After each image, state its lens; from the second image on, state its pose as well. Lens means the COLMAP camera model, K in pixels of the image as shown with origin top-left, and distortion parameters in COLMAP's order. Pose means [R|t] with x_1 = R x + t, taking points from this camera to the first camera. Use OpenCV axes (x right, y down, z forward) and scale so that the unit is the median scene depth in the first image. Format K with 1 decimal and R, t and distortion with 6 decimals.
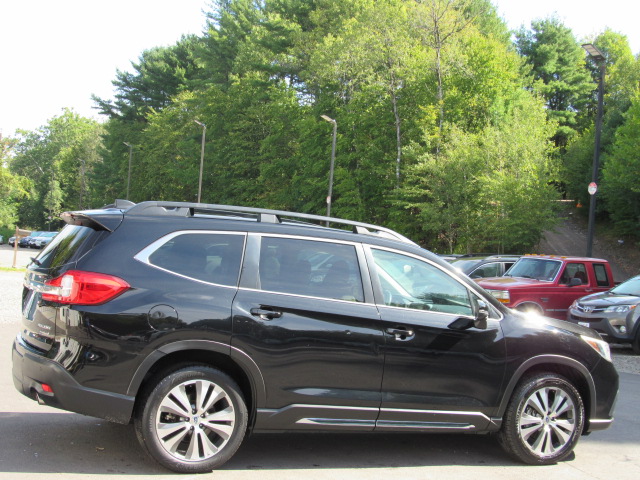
lens RADIAL K [[984.3, 0, 320.0], [0, 984.3, 240.0], [0, 0, 1]] dist [-0.107755, 0.037806]
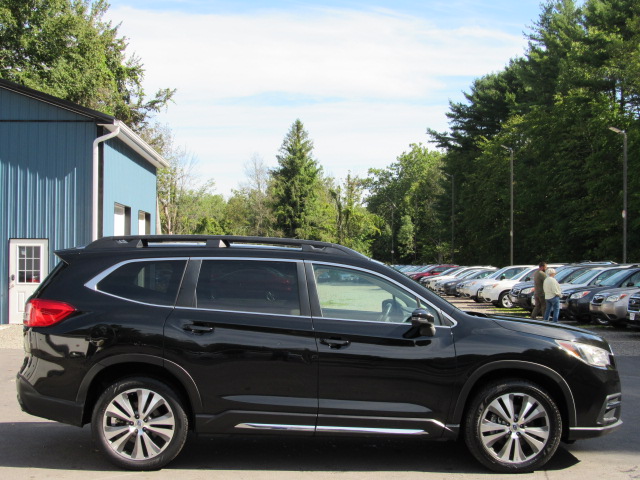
lens RADIAL K [[987.5, 0, 320.0], [0, 987.5, 240.0], [0, 0, 1]] dist [-0.110719, 0.114357]
pose [[0.926004, -0.073479, -0.370294, 0.061002], [0.062845, 0.997192, -0.040718, 0.003540], [0.372246, 0.014434, 0.928022, 0.001549]]
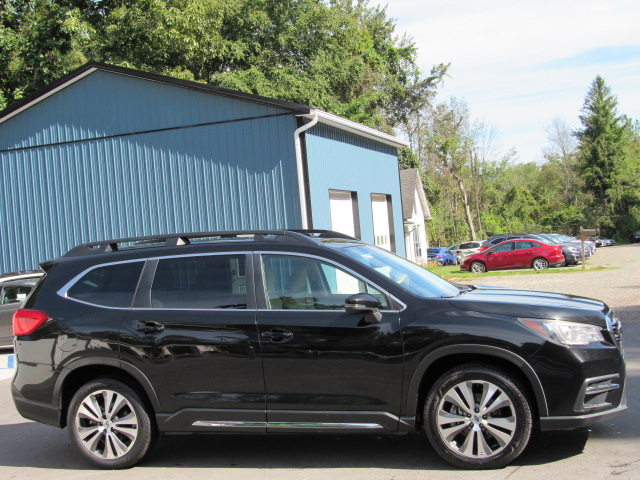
lens RADIAL K [[987.5, 0, 320.0], [0, 987.5, 240.0], [0, 0, 1]] dist [-0.110719, 0.114357]
pose [[0.738083, -0.136710, -0.660715, 0.104228], [0.139880, 0.988986, -0.048373, 0.006929], [0.660051, -0.056717, 0.749077, 0.036004]]
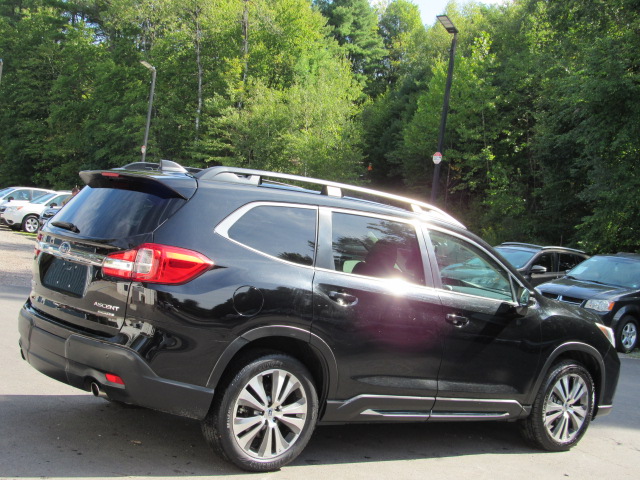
lens RADIAL K [[981.2, 0, 320.0], [0, 981.2, 240.0], [0, 0, 1]] dist [-0.125257, 0.134399]
pose [[0.969066, 0.044054, 0.242838, -0.036954], [-0.056183, 0.997483, 0.043246, -0.002052], [-0.240322, -0.055552, 0.969102, 0.015024]]
